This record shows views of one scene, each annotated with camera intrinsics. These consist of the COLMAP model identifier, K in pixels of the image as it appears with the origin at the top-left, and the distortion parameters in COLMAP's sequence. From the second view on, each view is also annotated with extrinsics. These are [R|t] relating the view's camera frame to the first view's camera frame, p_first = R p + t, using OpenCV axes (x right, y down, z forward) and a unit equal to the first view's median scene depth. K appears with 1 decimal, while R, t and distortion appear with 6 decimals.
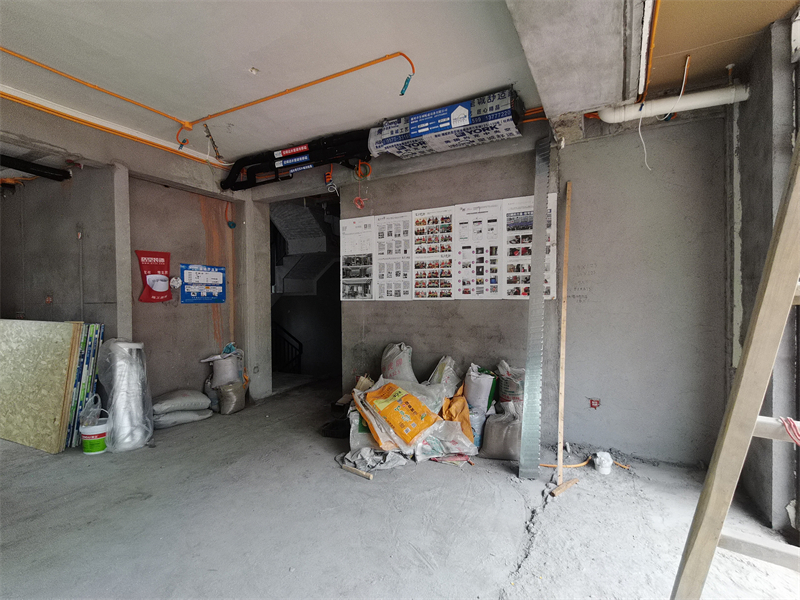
lens RADIAL K [[398.3, 0, 407.4], [0, 398.3, 303.8], [0, 0, 1]] dist [0.045887, -0.032409]
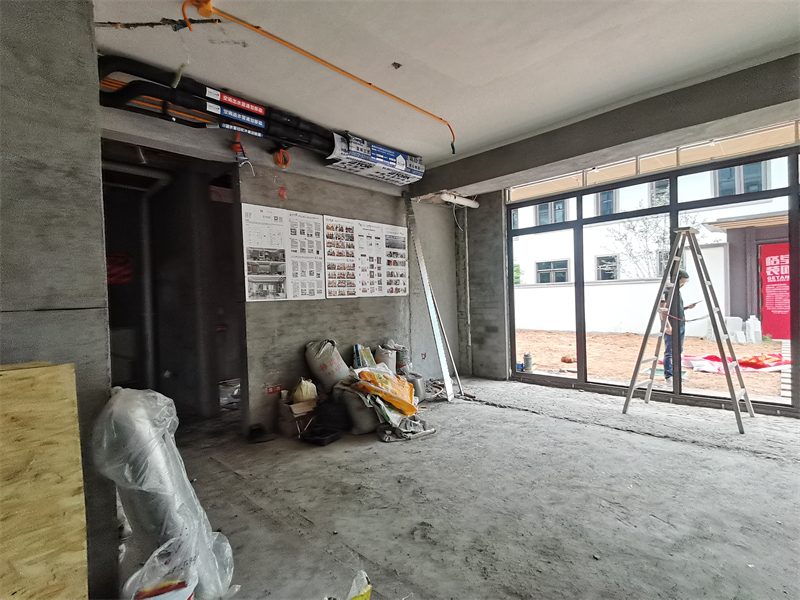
lens RADIAL K [[398.3, 0, 389.7], [0, 398.3, 305.2], [0, 0, 1]] dist [0.045887, -0.032409]
pose [[0.268228, -0.023030, 0.963080, -1.073622], [0.050501, 0.998676, 0.009817, 0.006843], [-0.962031, 0.046003, 0.269036, 0.609266]]
